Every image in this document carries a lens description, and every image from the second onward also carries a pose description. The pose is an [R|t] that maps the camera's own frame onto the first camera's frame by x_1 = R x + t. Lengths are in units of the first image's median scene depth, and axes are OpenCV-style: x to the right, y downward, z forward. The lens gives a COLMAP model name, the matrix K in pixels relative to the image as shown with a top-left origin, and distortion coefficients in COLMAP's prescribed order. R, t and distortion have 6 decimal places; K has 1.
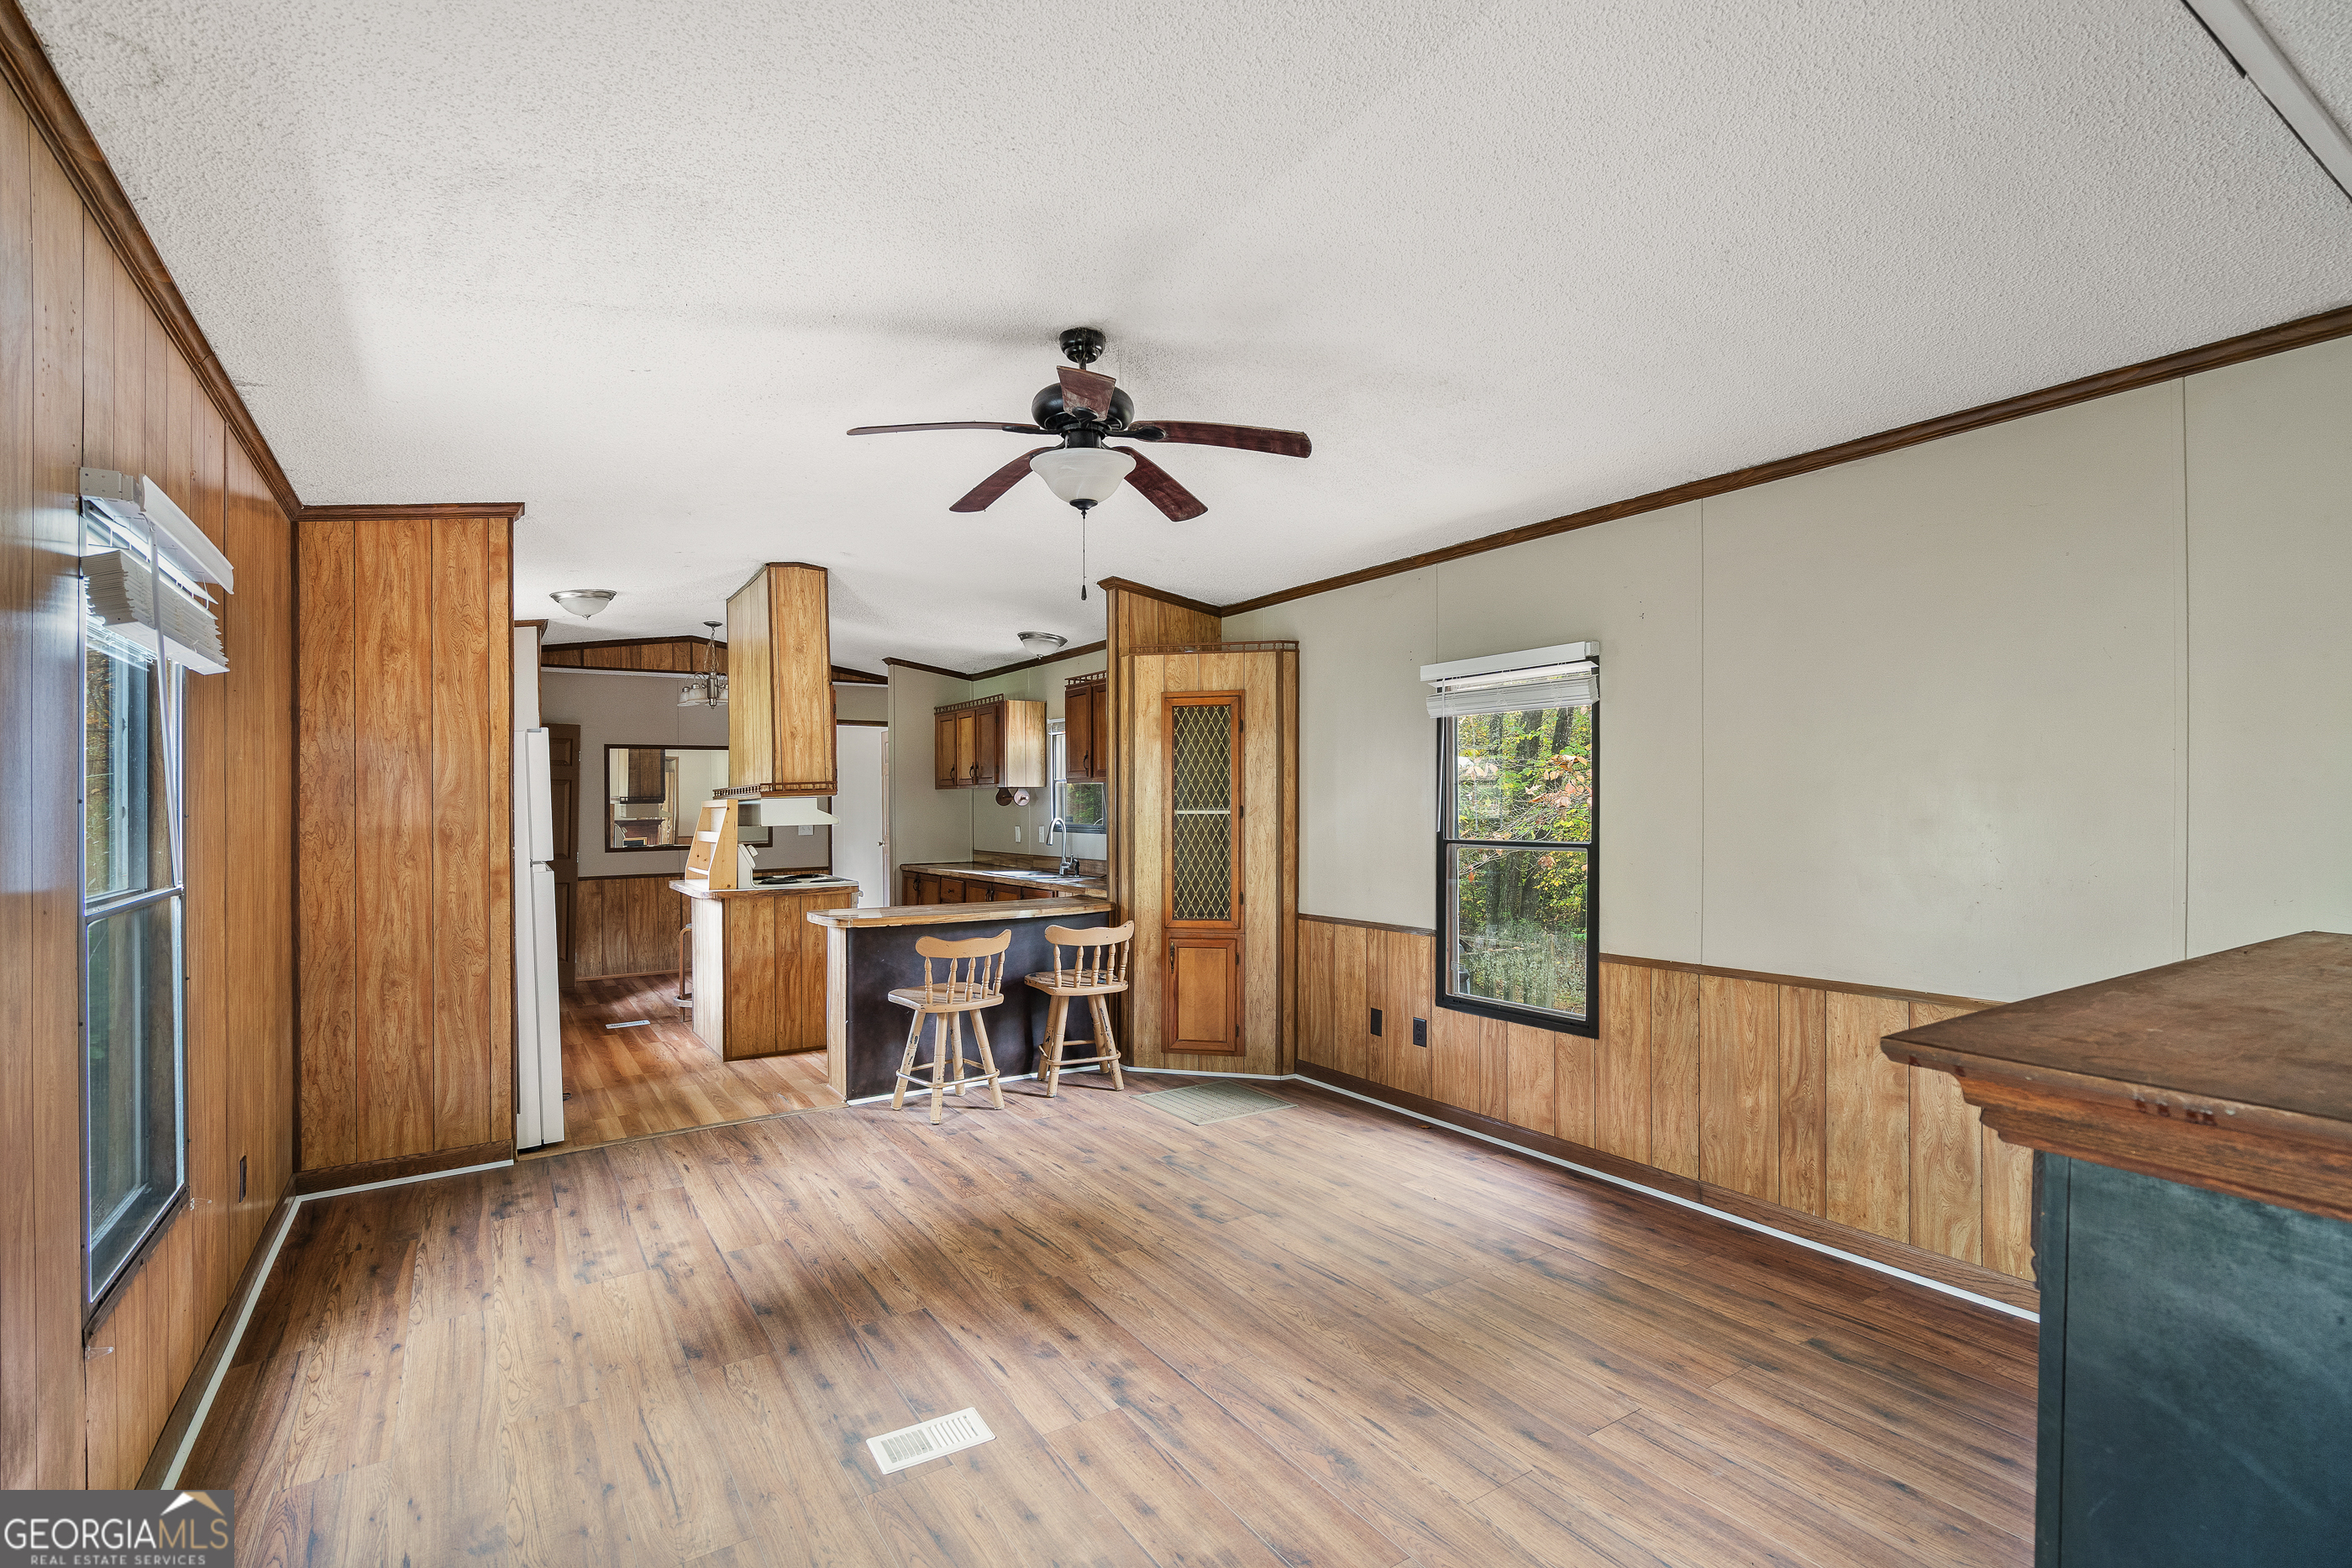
lens RADIAL K [[1103.6, 0, 1178.5], [0, 1103.6, 825.5], [0, 0, 1]] dist [-0.011090, 0.000062]
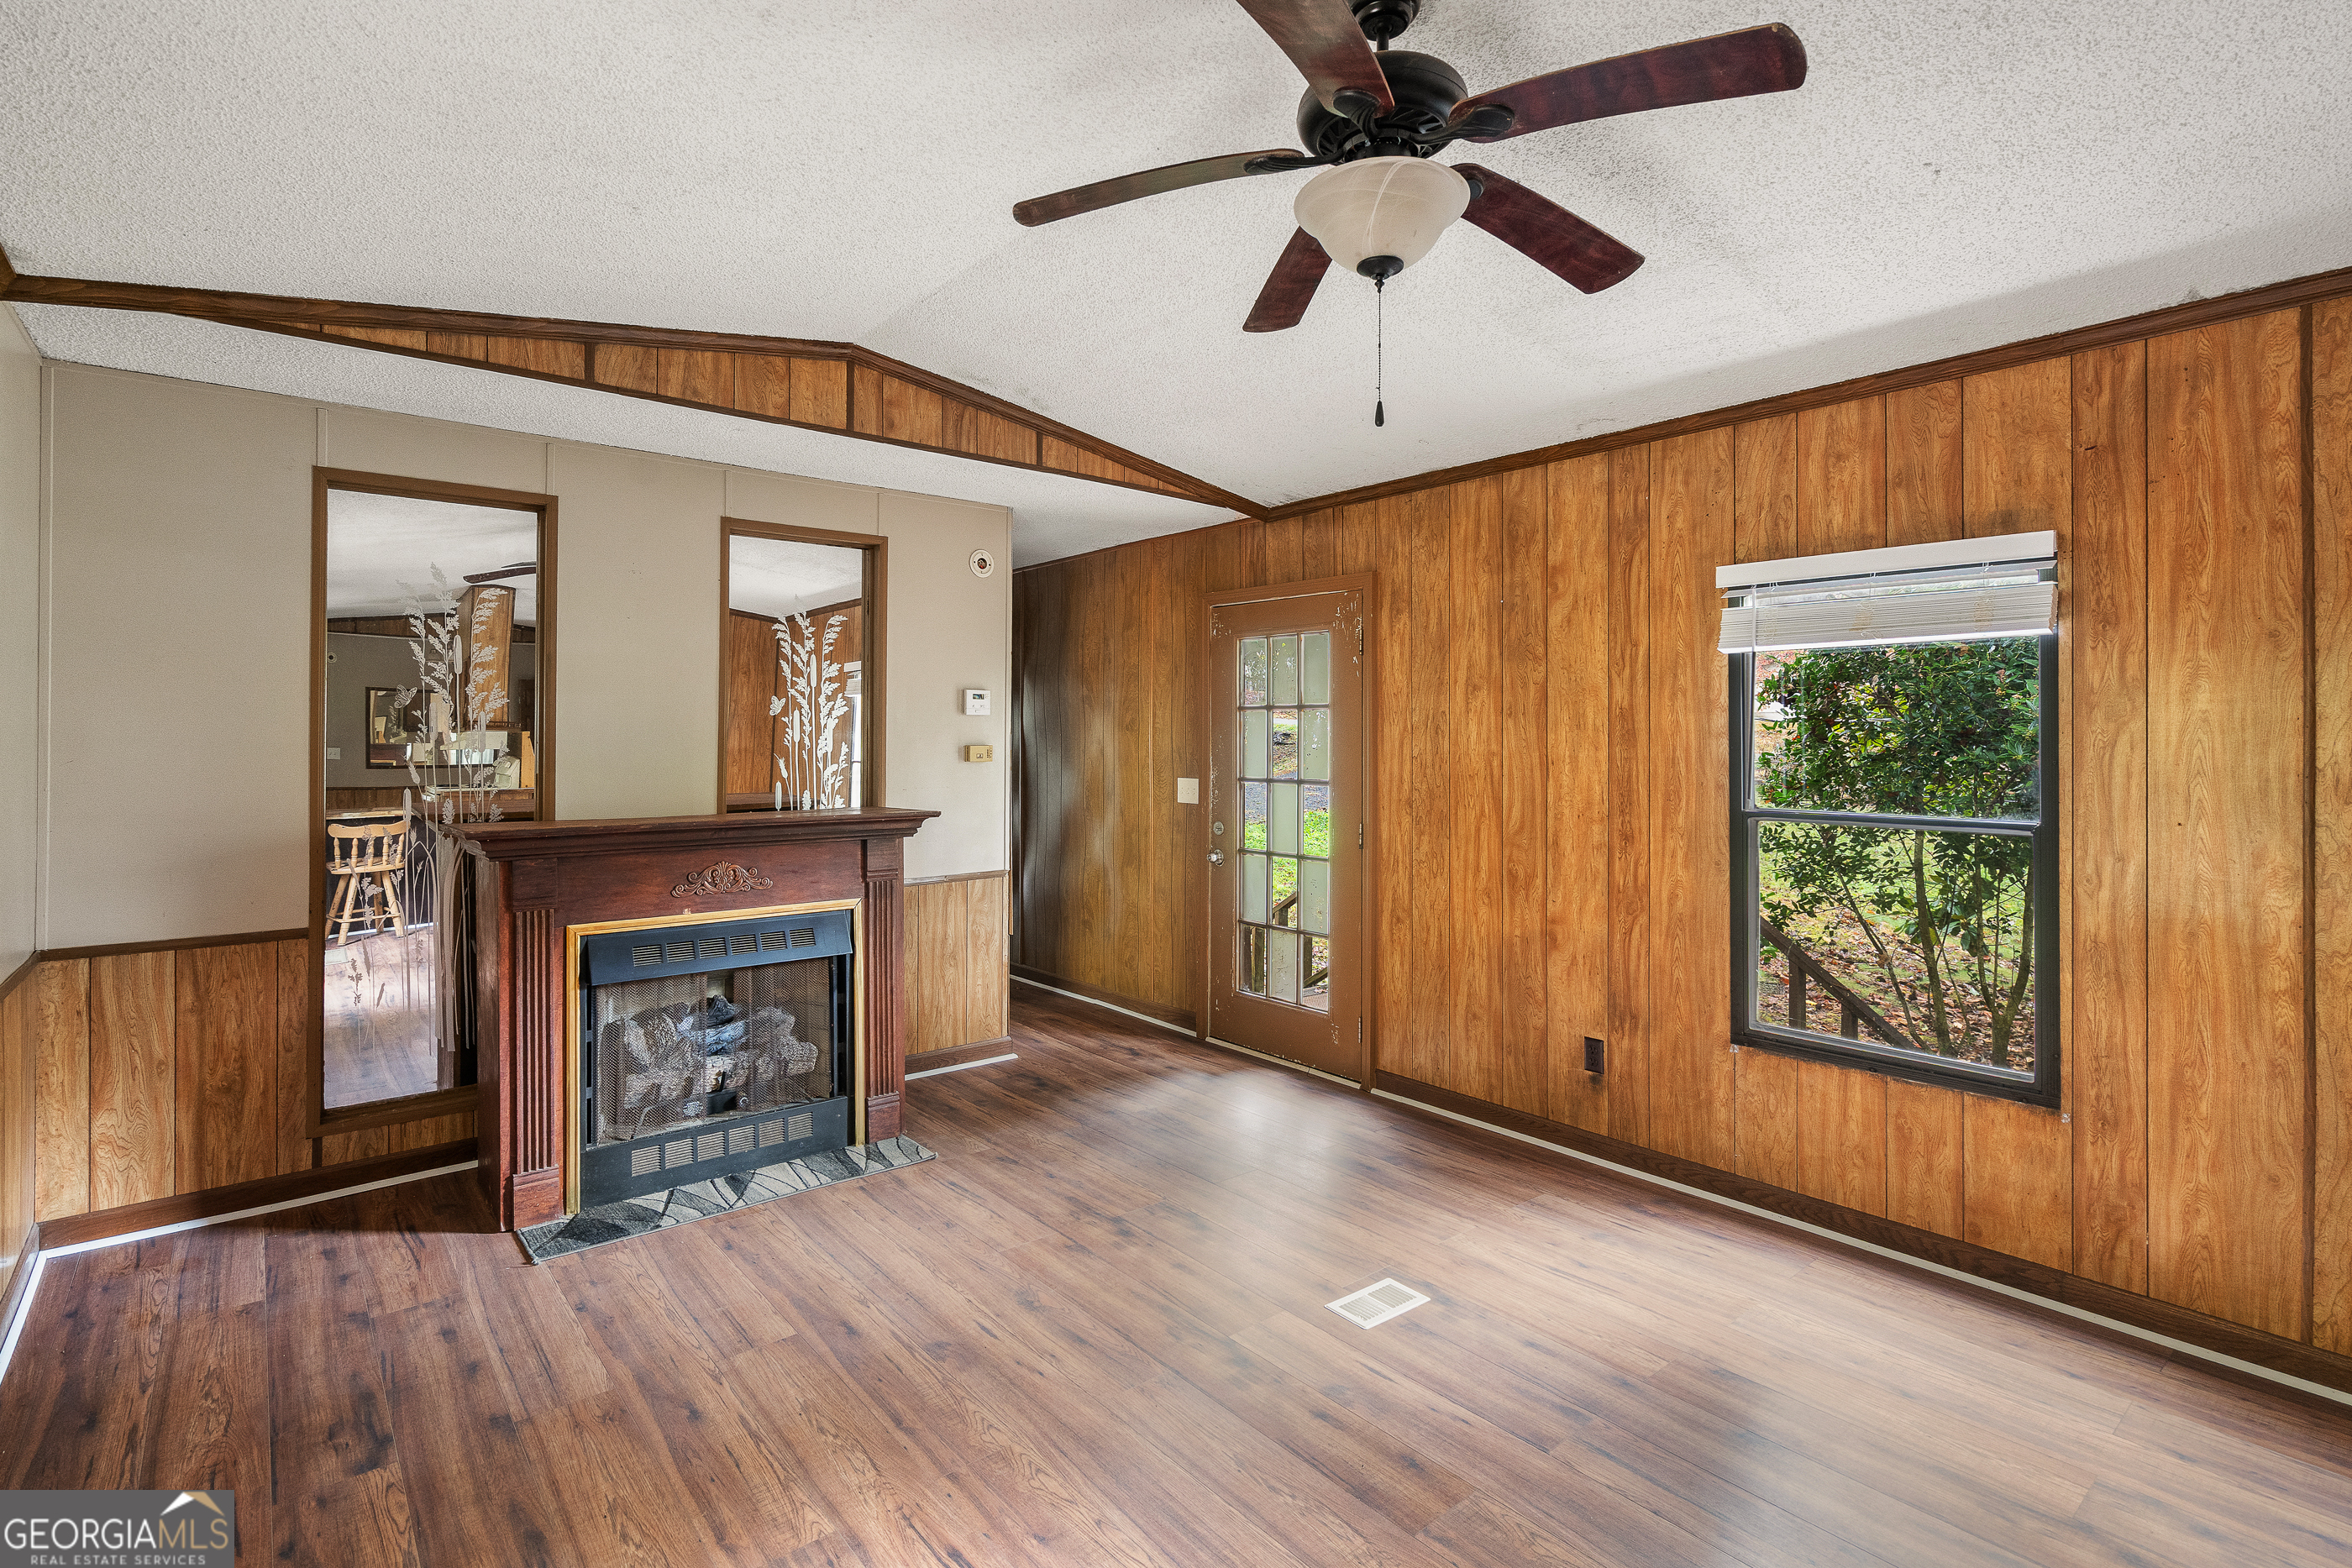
lens RADIAL K [[1128.2, 0, 1180.8], [0, 1128.2, 711.8], [0, 0, 1]] dist [-0.000748, 0.000205]
pose [[-0.991720, 0.000990, -0.128413, 0.078974], [0.001224, 0.999998, -0.001748, -0.038611], [0.128411, -0.001891, -0.991719, 1.267681]]
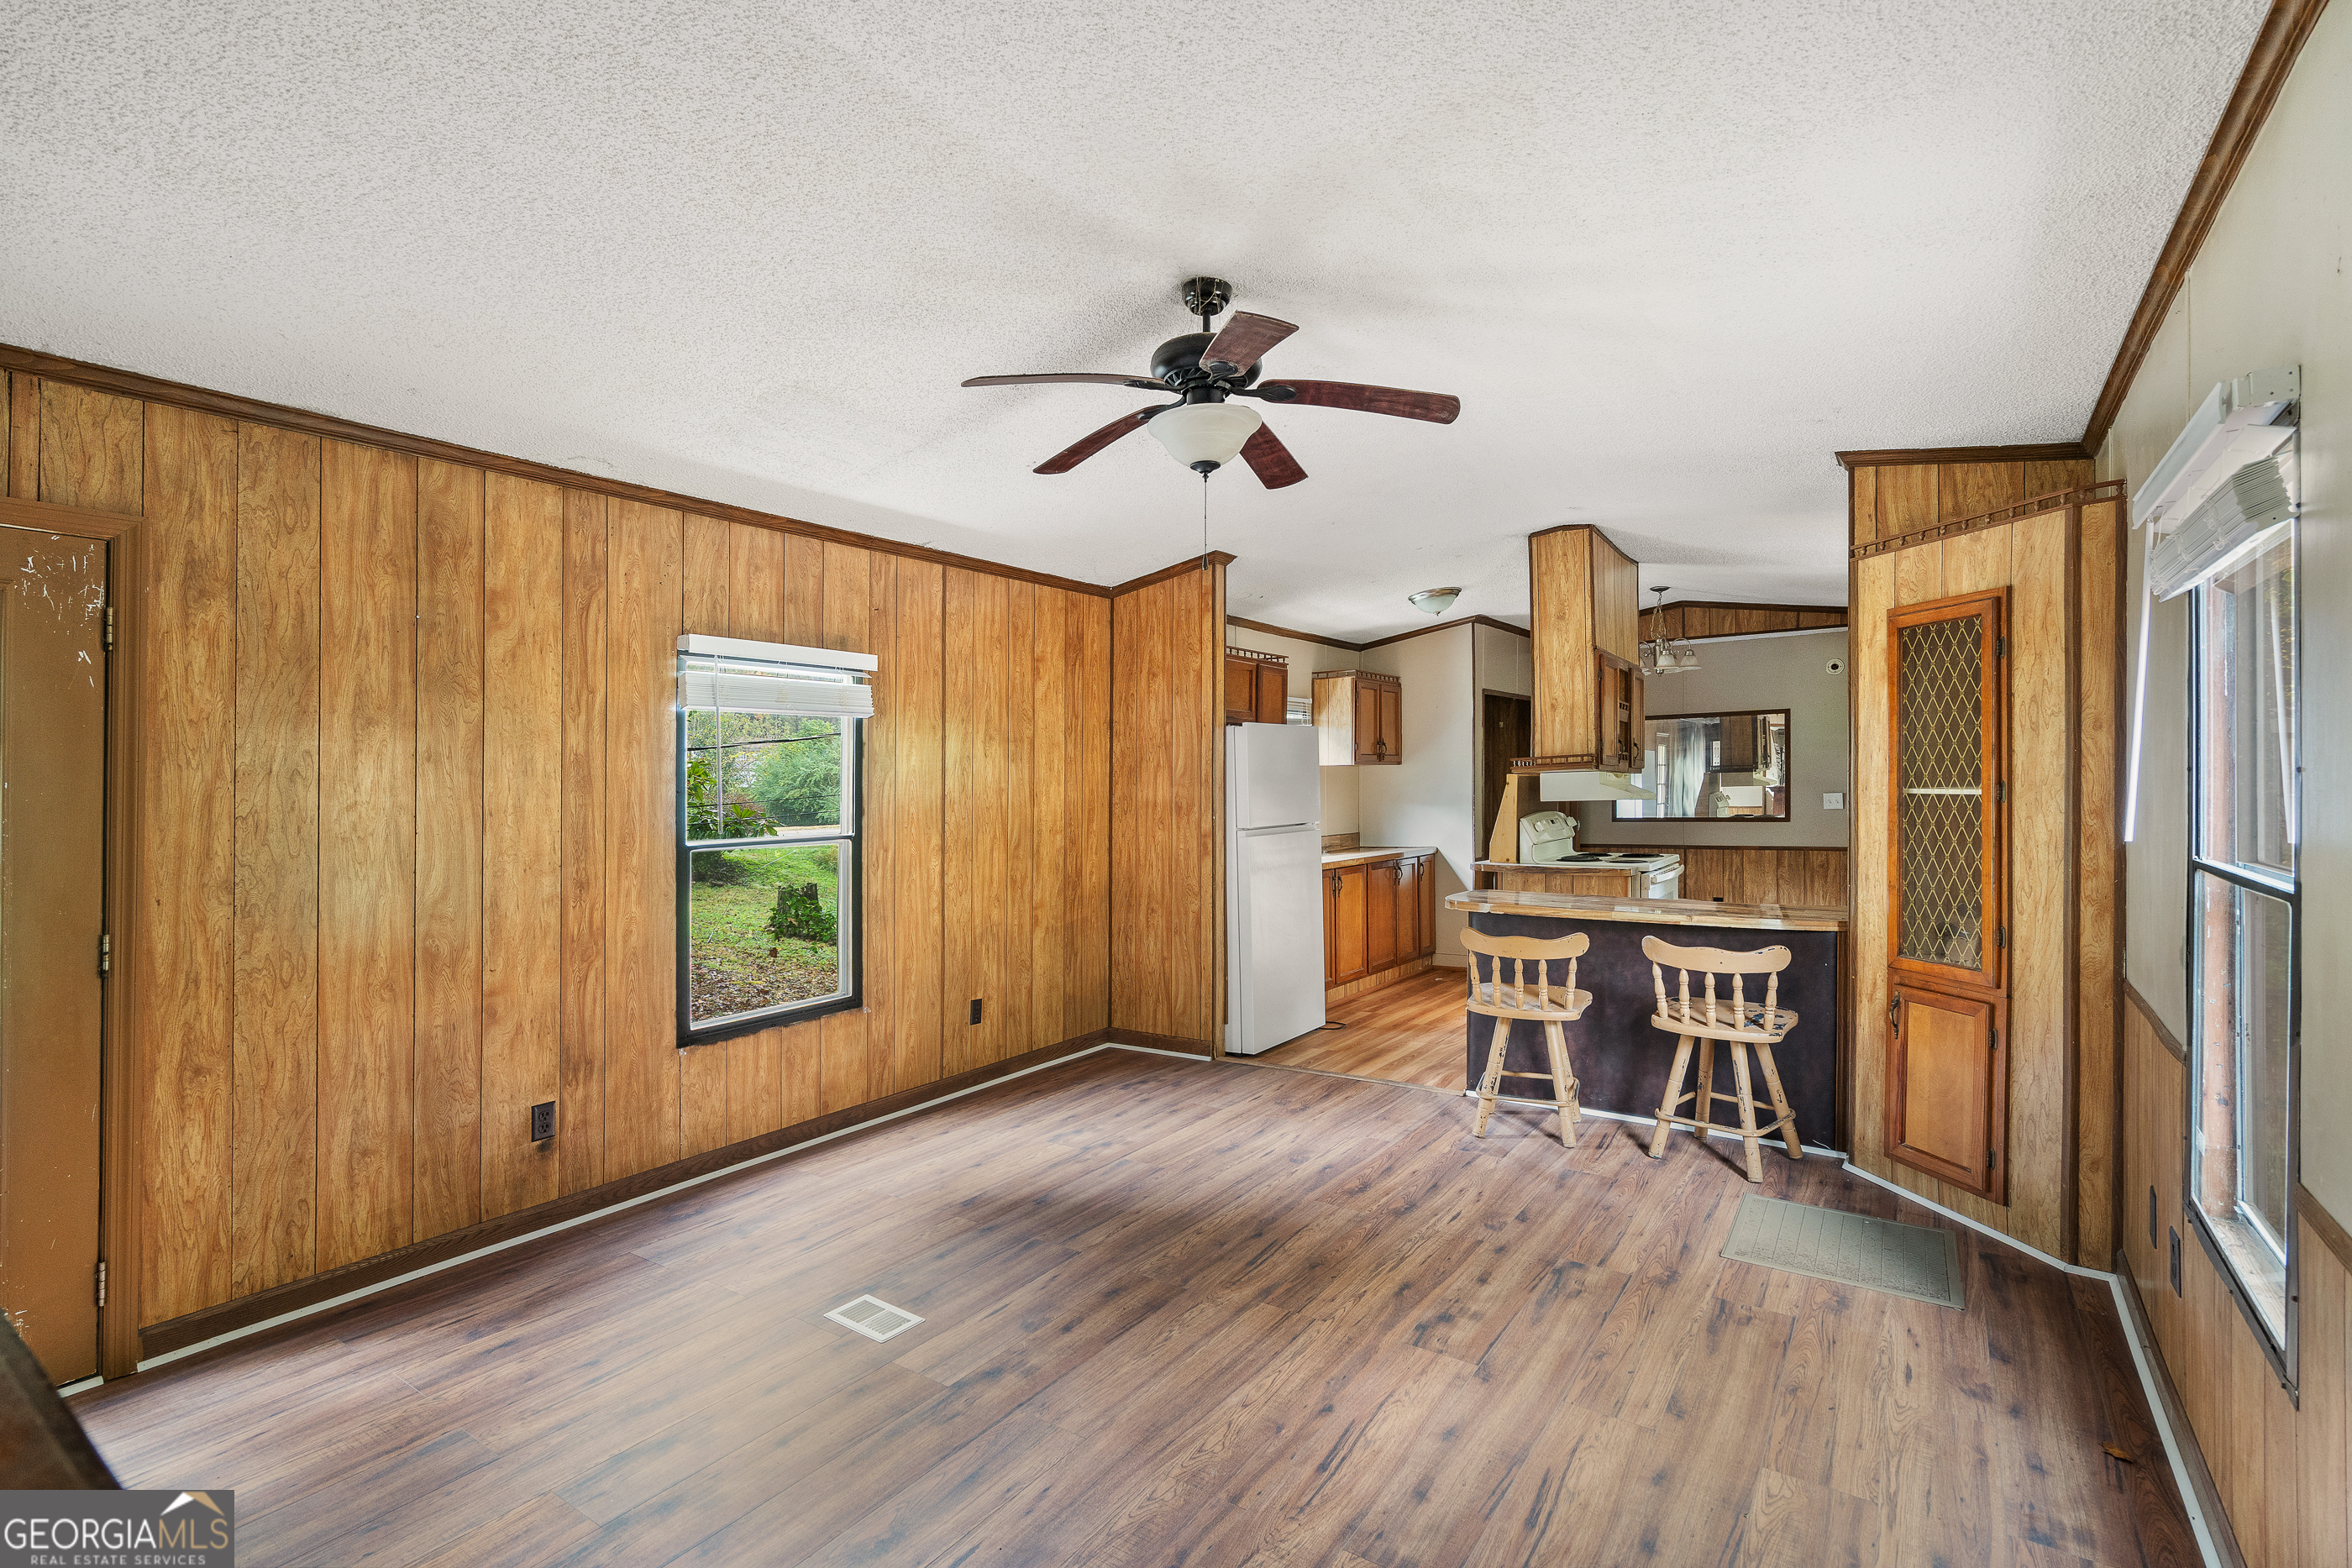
lens RADIAL K [[1062.3, 0, 1143.7], [0, 1062.3, 782.8], [0, 0, 1]] dist [-0.005656, 0.000039]
pose [[0.365160, 0.000159, -0.930945, 0.573913], [-0.004068, 0.999991, -0.001425, -0.019955], [0.930936, 0.004308, 0.365157, 0.497117]]
